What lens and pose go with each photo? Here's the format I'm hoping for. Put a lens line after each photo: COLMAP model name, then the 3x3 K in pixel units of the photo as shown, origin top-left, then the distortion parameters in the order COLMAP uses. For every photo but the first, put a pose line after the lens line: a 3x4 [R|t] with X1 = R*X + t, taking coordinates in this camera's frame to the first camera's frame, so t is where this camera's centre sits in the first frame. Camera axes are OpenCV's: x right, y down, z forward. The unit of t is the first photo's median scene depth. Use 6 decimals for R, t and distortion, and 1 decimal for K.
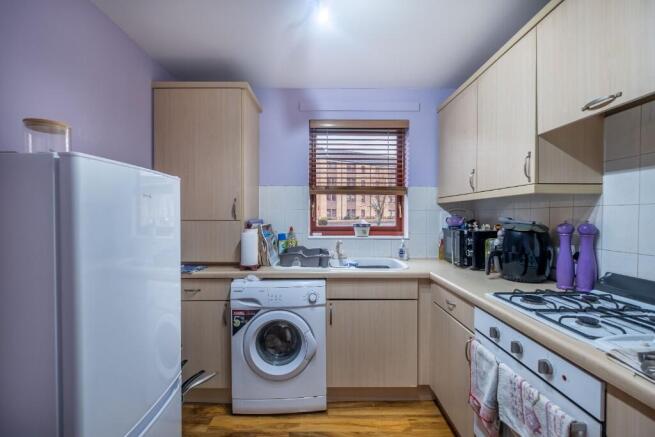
lens RADIAL K [[284.0, 0, 324.9], [0, 284.0, 219.5], [0, 0, 1]] dist [-0.003947, -0.000891]
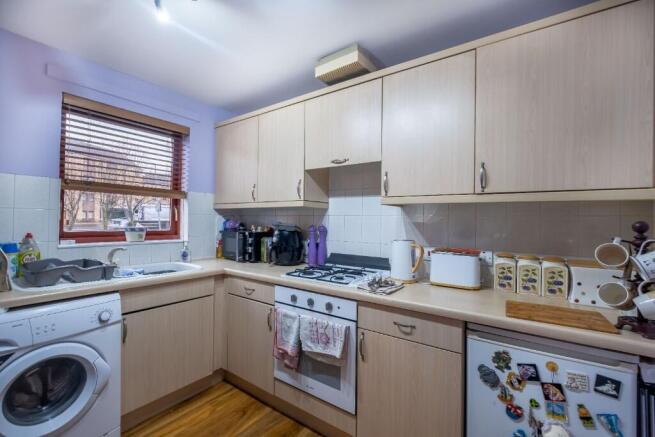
lens RADIAL K [[284.0, 0, 325.1], [0, 284.0, 218.9], [0, 0, 1]] dist [-0.003947, -0.000891]
pose [[0.589667, 0.013959, 0.807526, -0.336135], [-0.001764, 0.999870, -0.015996, 0.000629], [-0.807645, 0.008008, 0.589615, -0.019805]]
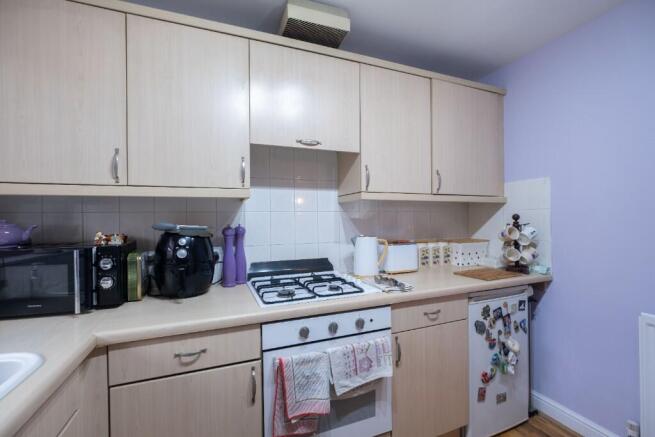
lens RADIAL K [[284.0, 0, 325.5], [0, 284.0, 219.9], [0, 0, 1]] dist [-0.003947, -0.000891]
pose [[-0.364990, 0.001799, 0.931010, -0.245563], [0.026027, 0.999627, 0.008272, -0.009605], [-0.930647, 0.027251, -0.364901, 0.822154]]
